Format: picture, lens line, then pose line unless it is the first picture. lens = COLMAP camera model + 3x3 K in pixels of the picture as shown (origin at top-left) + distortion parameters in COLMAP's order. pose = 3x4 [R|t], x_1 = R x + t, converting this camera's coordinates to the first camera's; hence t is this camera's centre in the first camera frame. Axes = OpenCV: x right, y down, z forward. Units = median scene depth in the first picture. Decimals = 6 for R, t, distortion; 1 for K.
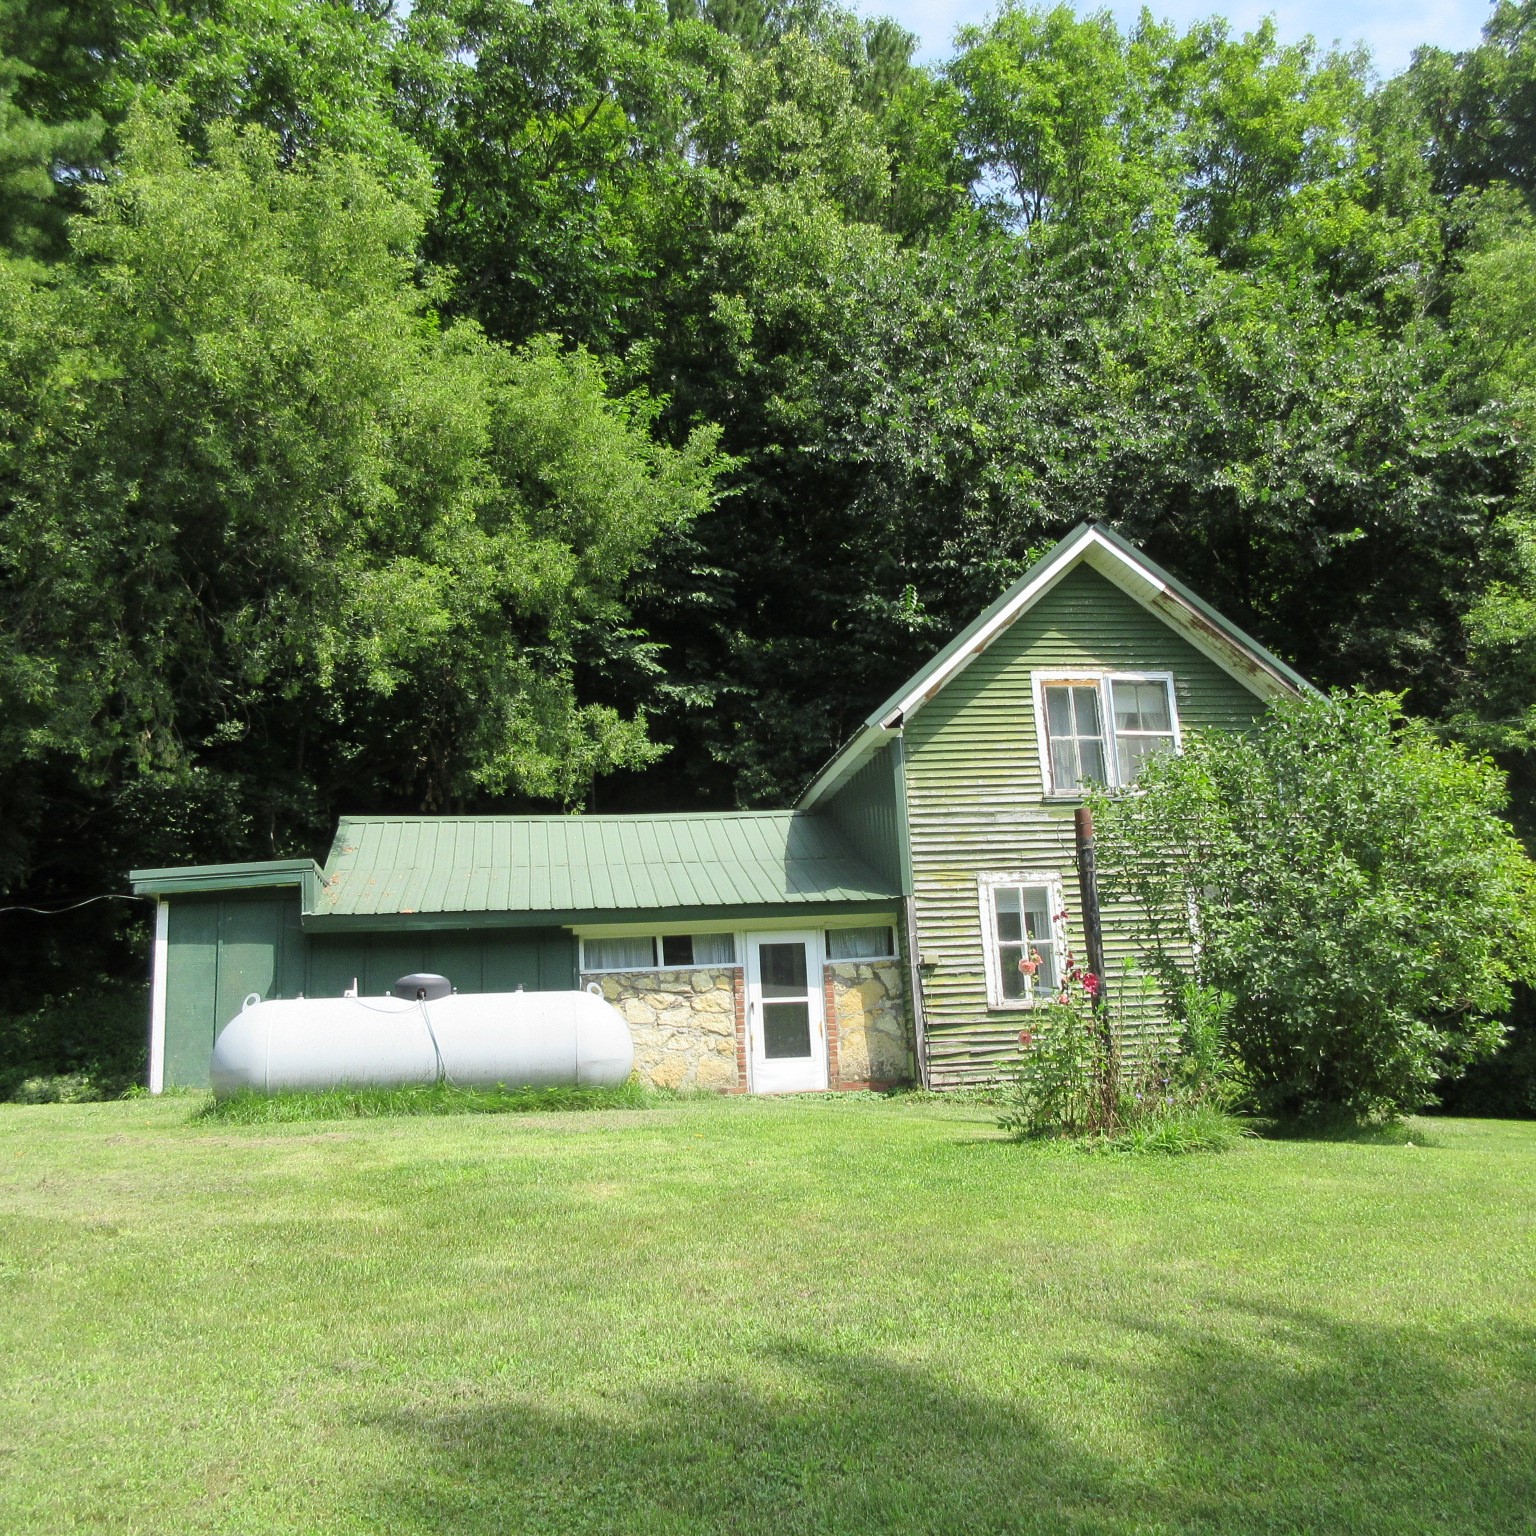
lens RADIAL K [[1520.0, 0, 770.8], [0, 1520.0, 750.6], [0, 0, 1]] dist [-0.009440, 0.009710]
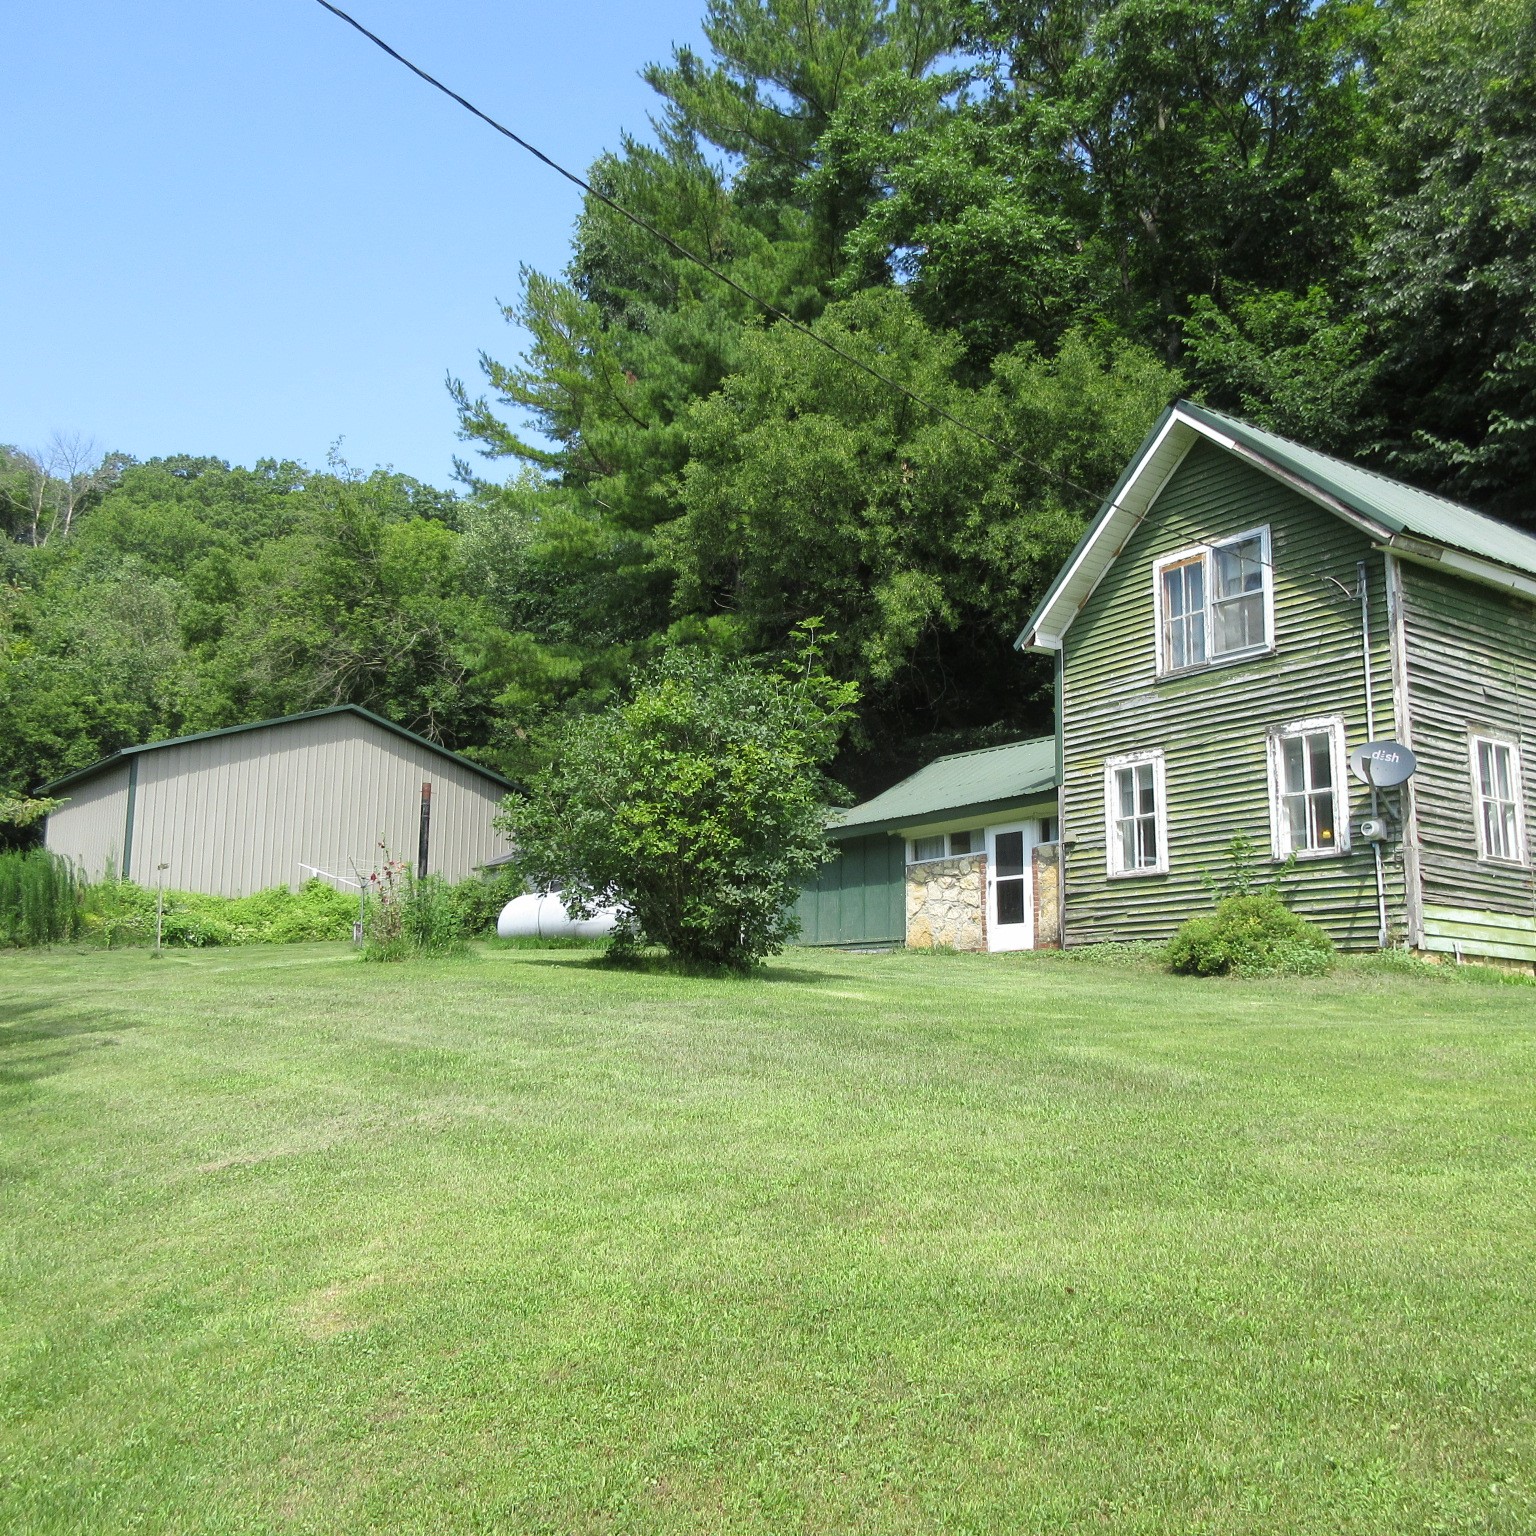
lens RADIAL K [[1484.3, 0, 768.0], [0, 1484.3, 768.0], [0, 0, 1]] dist [0.004166, 0.005043]
pose [[0.427330, -0.106462, -0.897805, 1.019914], [0.171881, 0.984498, -0.034931, 0.083840], [0.887607, -0.139389, 0.439005, 0.303548]]
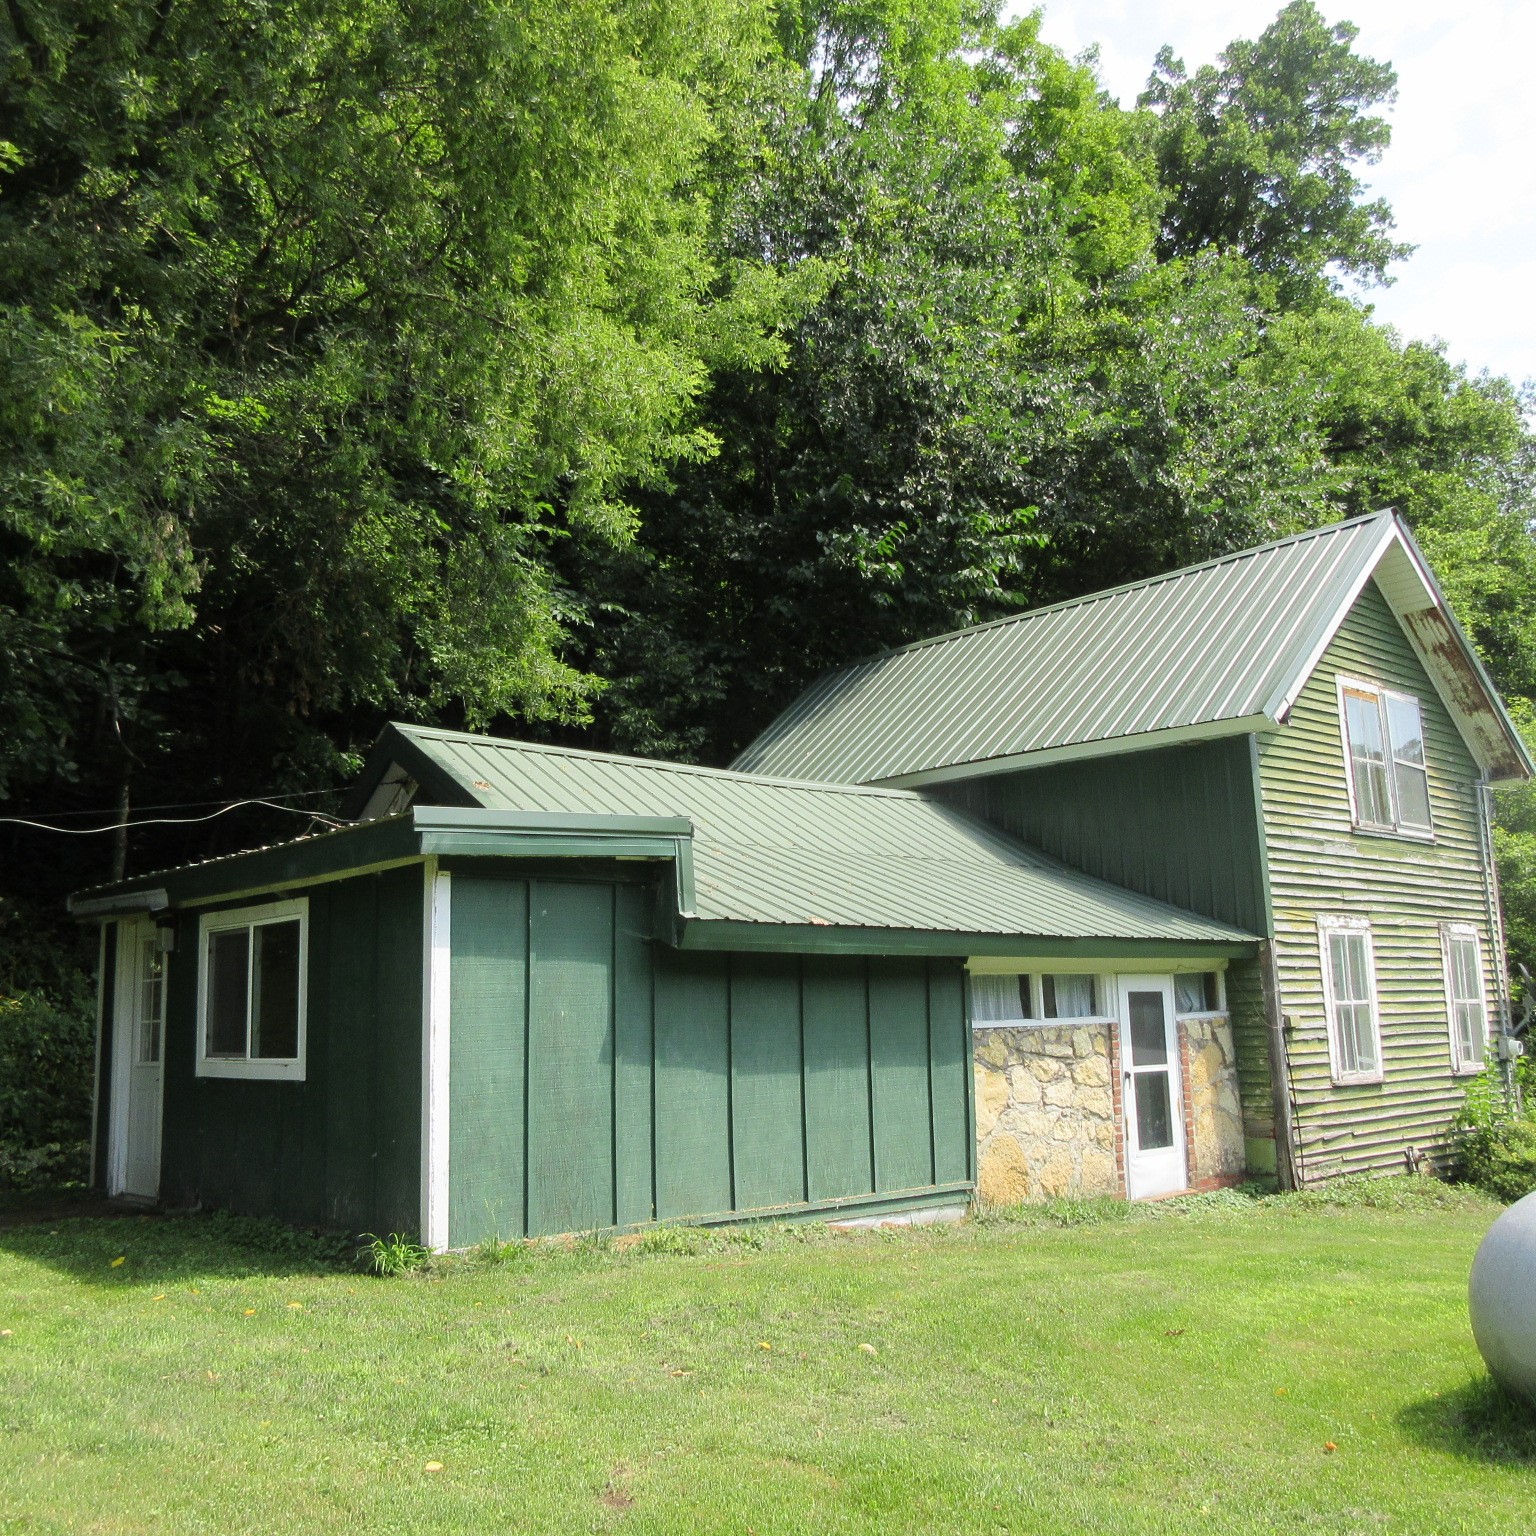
lens RADIAL K [[1520.0, 0, 770.8], [0, 1520.0, 750.6], [0, 0, 1]] dist [-0.009440, 0.009710]
pose [[0.829569, 0.128429, 0.543435, -0.561492], [-0.142376, 0.989674, -0.016546, 0.049633], [-0.539949, -0.063646, 0.839288, 0.489238]]
